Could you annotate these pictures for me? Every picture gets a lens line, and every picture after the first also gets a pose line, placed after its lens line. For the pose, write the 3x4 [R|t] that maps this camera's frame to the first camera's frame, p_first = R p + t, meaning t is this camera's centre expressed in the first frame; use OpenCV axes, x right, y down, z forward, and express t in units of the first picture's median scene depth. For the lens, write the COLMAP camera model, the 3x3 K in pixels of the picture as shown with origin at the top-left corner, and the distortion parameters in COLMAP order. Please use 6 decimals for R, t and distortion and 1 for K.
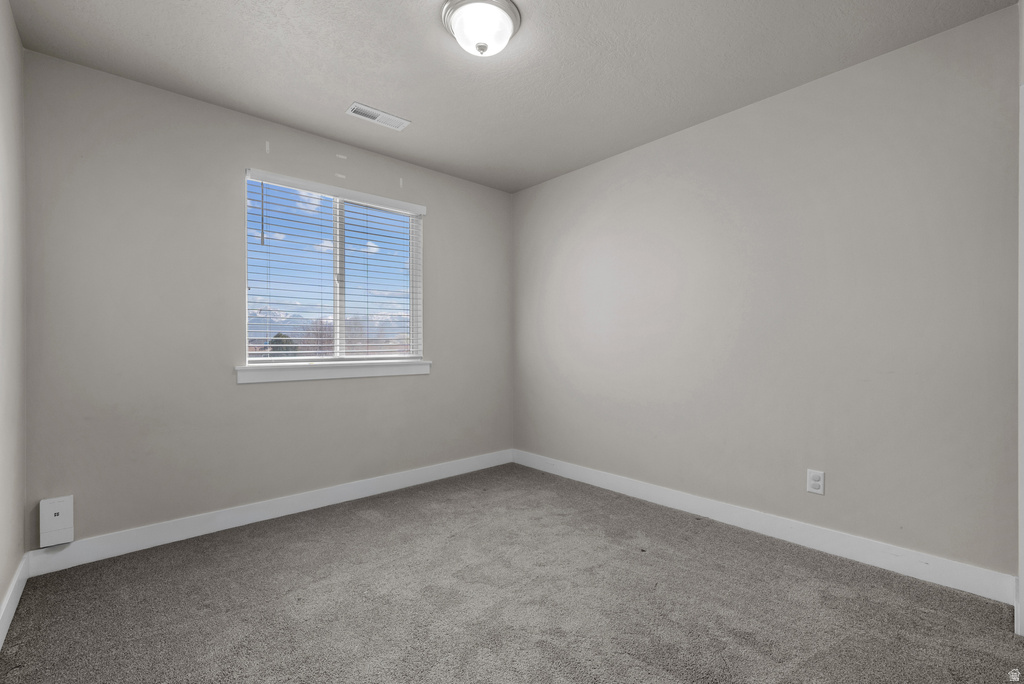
lens RADIAL K [[435.1, 0, 518.2], [0, 435.1, 343.0], [0, 0, 1]] dist [-0.002431, -0.000228]
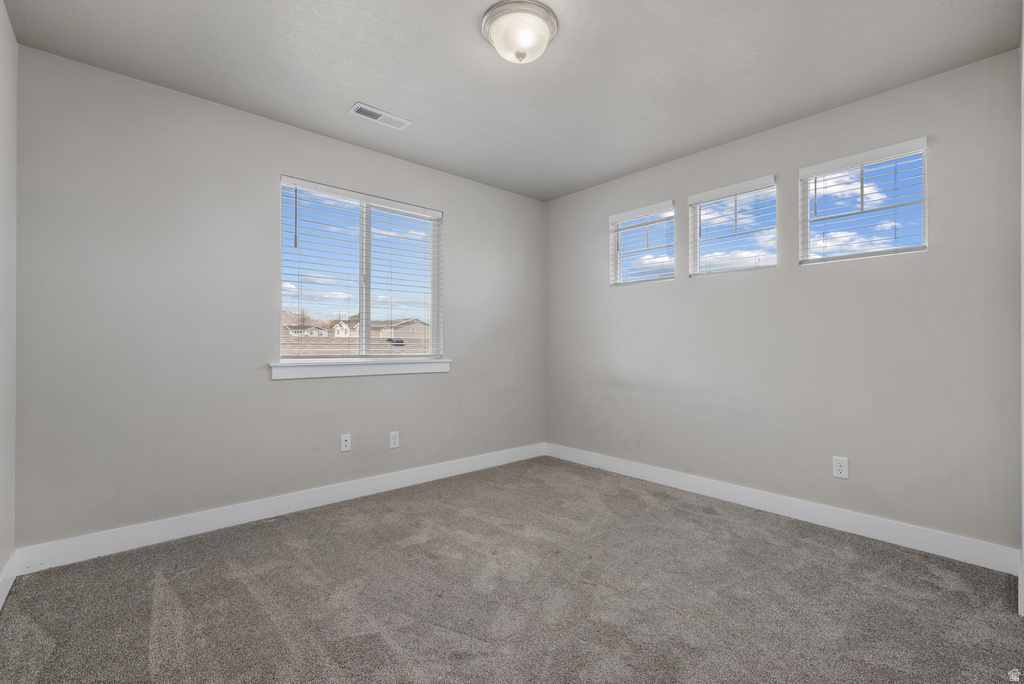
lens RADIAL K [[449.0, 0, 498.8], [0, 449.0, 341.3], [0, 0, 1]] dist [-0.002466, -0.000251]
pose [[0.999955, 0.008116, -0.005006, -0.093182], [-0.008129, 0.999964, -0.002527, -0.000357], [0.004985, 0.002567, 0.999984, -0.080588]]
